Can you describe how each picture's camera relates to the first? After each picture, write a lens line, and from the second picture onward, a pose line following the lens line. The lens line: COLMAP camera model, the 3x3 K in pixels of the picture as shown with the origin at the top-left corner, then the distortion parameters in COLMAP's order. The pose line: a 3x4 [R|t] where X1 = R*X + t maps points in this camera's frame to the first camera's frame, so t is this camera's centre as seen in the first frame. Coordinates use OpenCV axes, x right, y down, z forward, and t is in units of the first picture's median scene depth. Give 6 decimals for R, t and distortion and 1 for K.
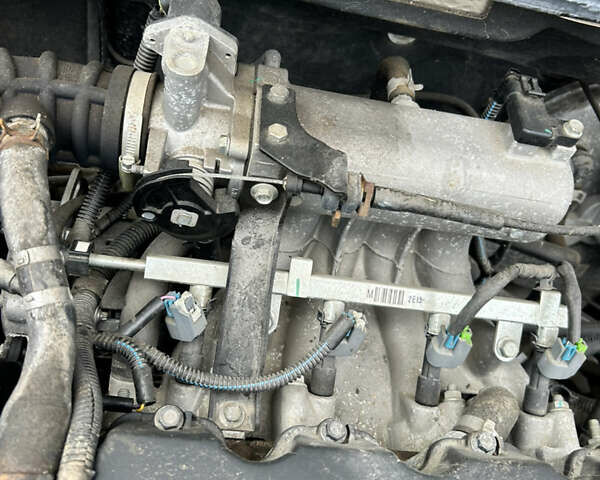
lens RADIAL K [[607.5, 0, 299.5], [0, 607.5, 239.1], [0, 0, 1]] dist [0.044017, 0.000000]
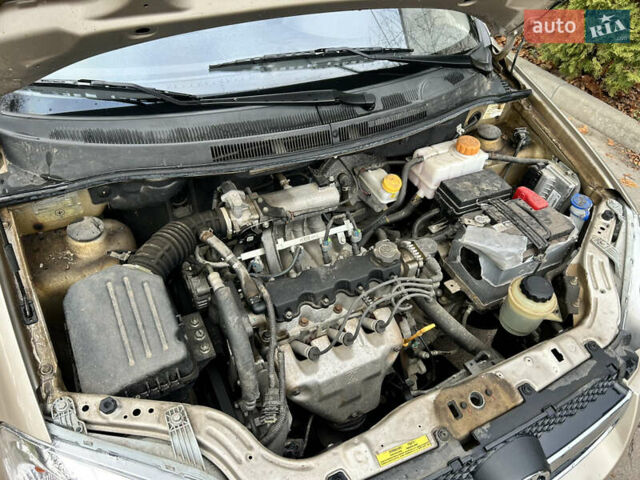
lens RADIAL K [[468.1, 0, 324.2], [0, 468.1, 229.4], [0, 0, 1]] dist [0.020635, -0.012769]
pose [[0.888090, -0.392705, 0.238911, -0.403067], [0.401009, 0.915952, 0.014926, 0.047517], [-0.224693, 0.082550, 0.970927, -1.745764]]
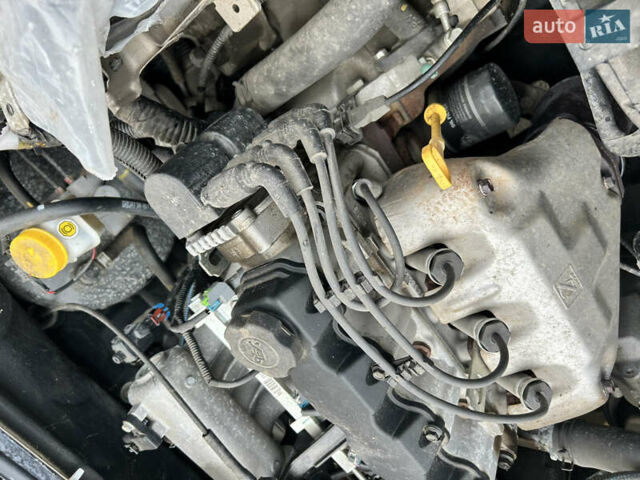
lens RADIAL K [[468.1, 0, 321.0], [0, 468.1, 239.0], [0, 0, 1]] dist [0.020635, -0.012769]
pose [[-0.661188, -0.591867, -0.461003, 0.957680], [0.720201, -0.672840, -0.169103, 0.728315], [-0.210095, -0.443824, 0.871138, -0.009573]]
